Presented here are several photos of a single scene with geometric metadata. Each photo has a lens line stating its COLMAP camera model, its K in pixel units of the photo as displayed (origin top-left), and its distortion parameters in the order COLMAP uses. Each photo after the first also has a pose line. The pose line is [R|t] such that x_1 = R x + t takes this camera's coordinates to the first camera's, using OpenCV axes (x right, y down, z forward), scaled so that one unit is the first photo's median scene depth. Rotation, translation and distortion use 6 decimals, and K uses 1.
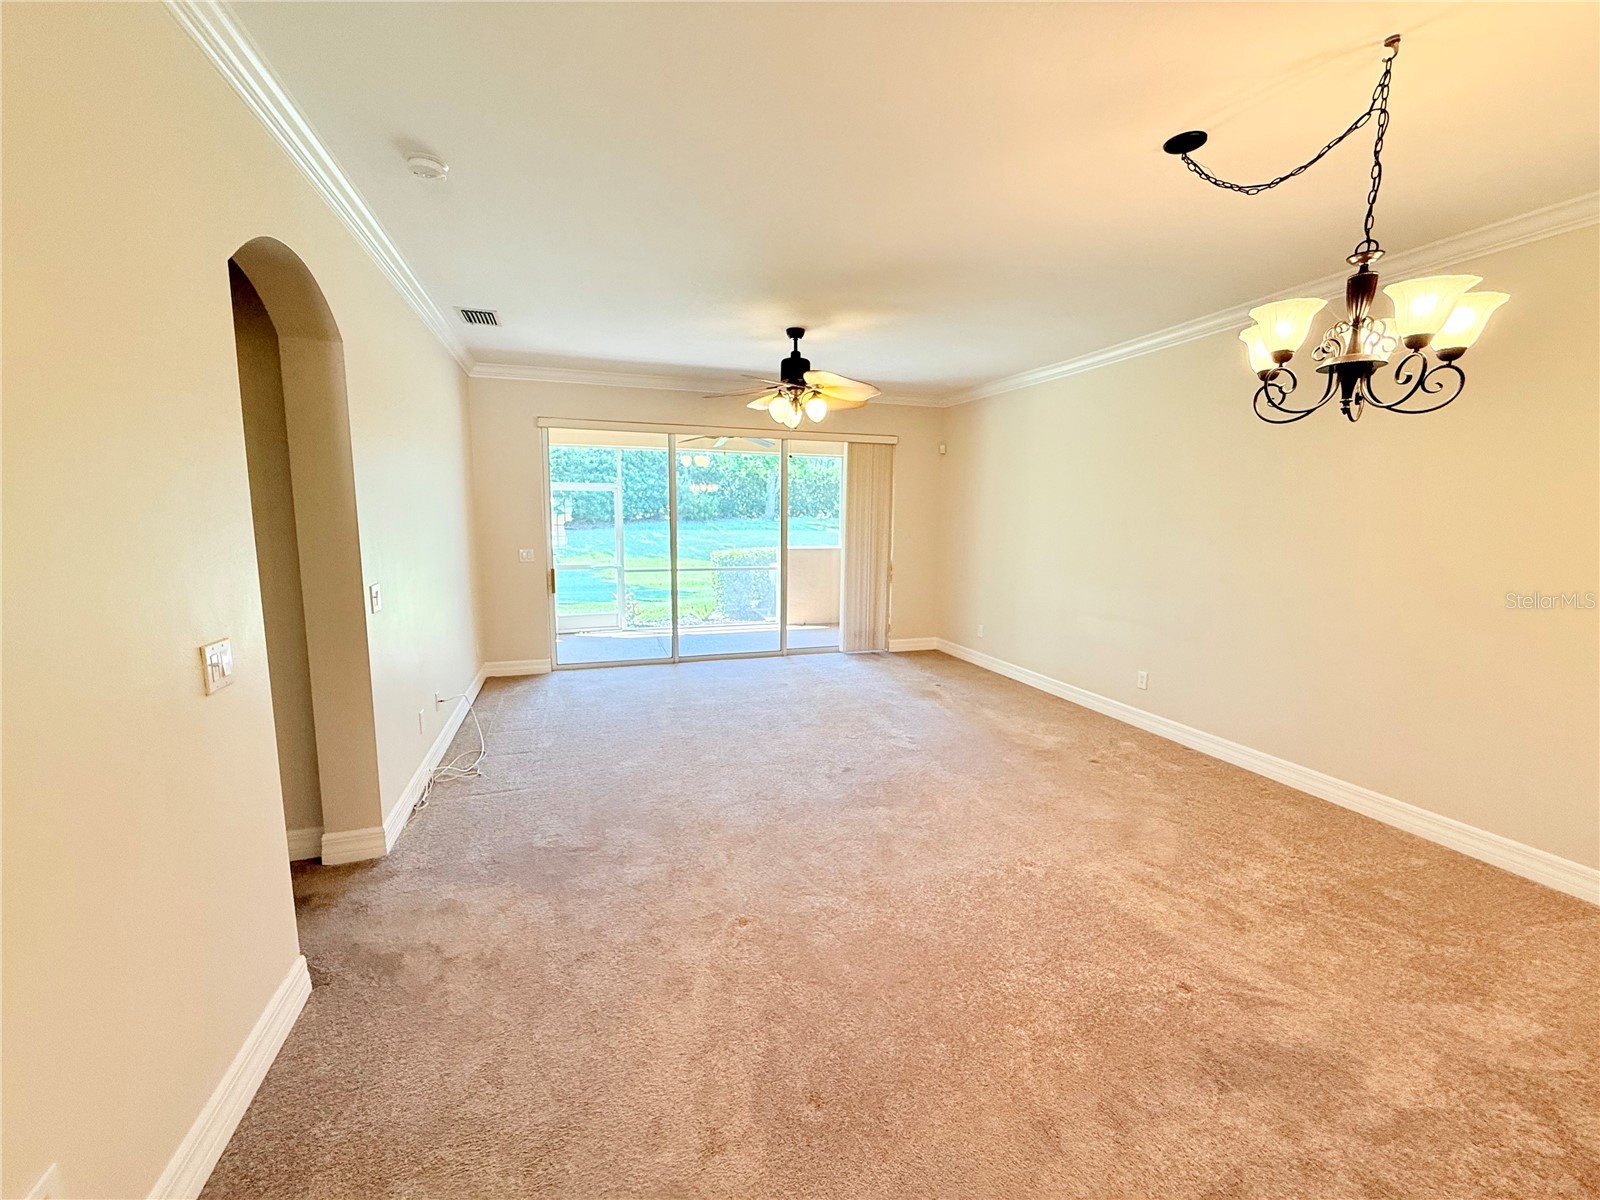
lens RADIAL K [[637.8, 0, 795.0], [0, 637.8, 601.8], [0, 0, 1]] dist [0.000171, -0.000241]
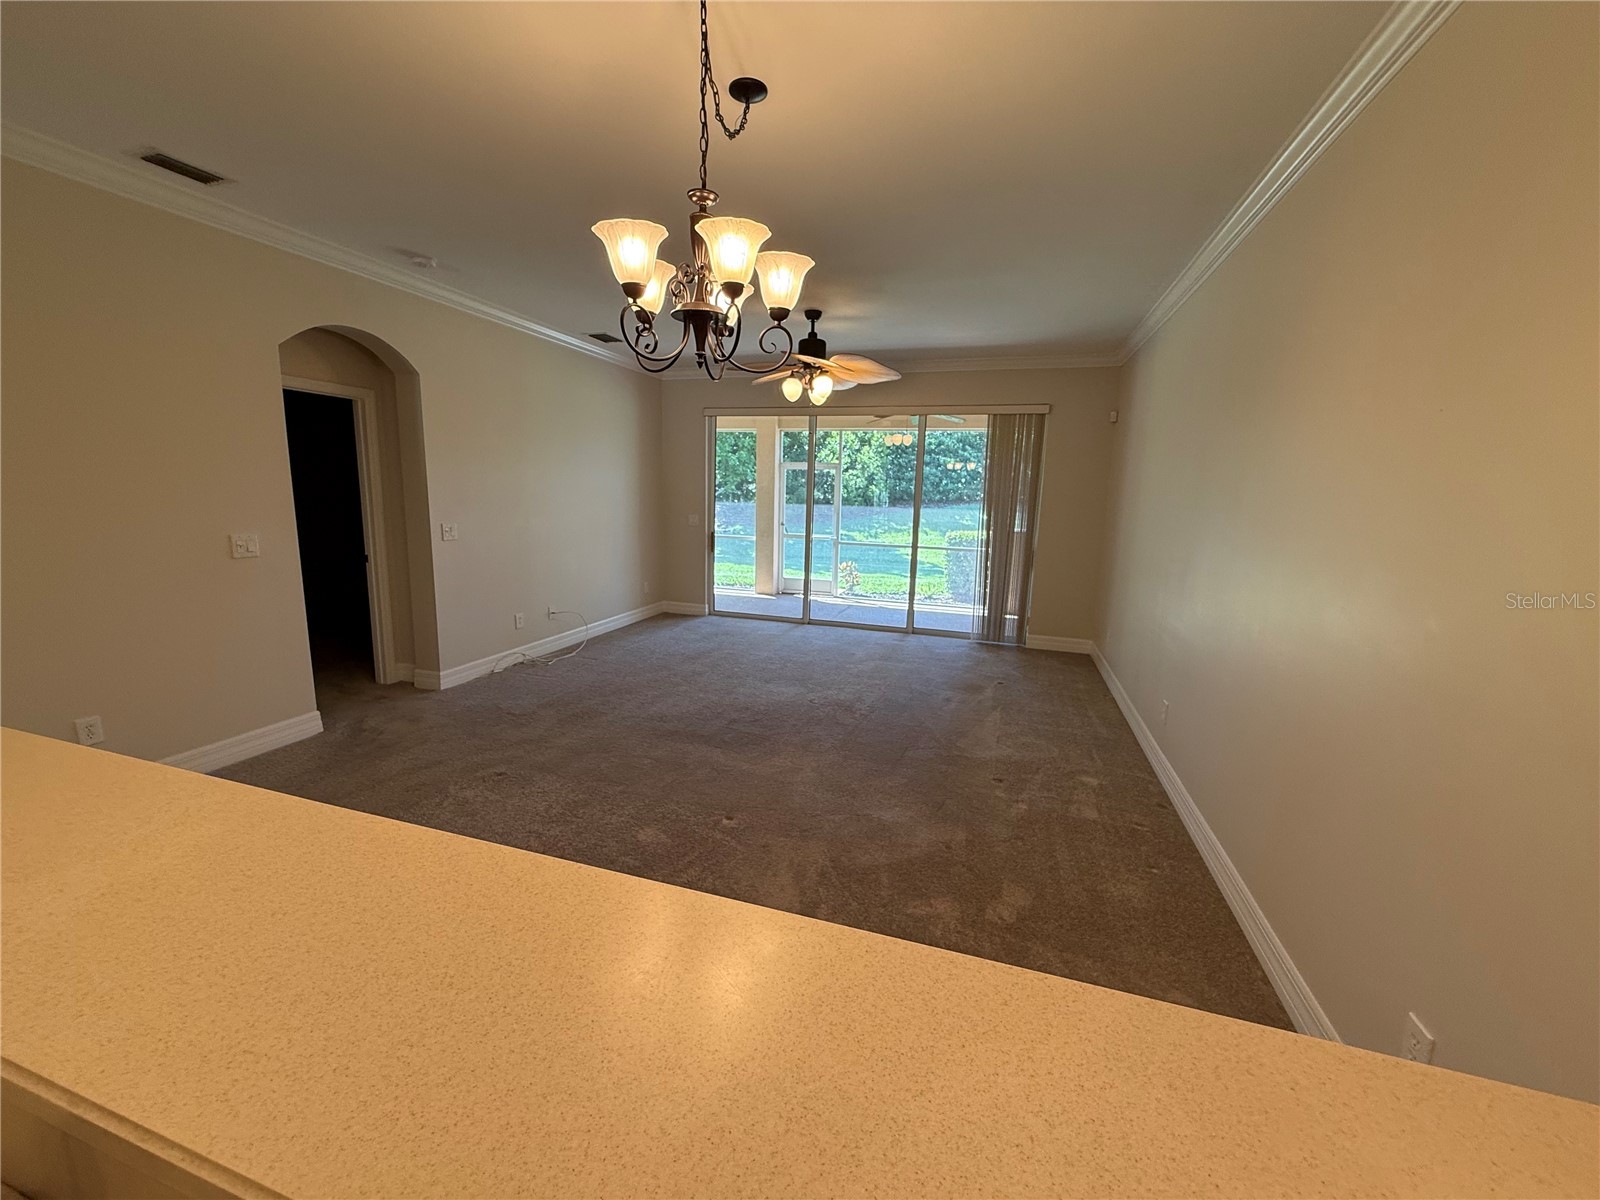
lens RADIAL K [[637.8, 0, 795.0], [0, 637.8, 601.8], [0, 0, 1]] dist [0.000171, -0.000241]
pose [[0.807604, 0.116994, -0.578004, 0.516499], [-0.102132, 0.993061, 0.058304, -0.006330], [0.580815, 0.011946, 0.813948, 0.103884]]
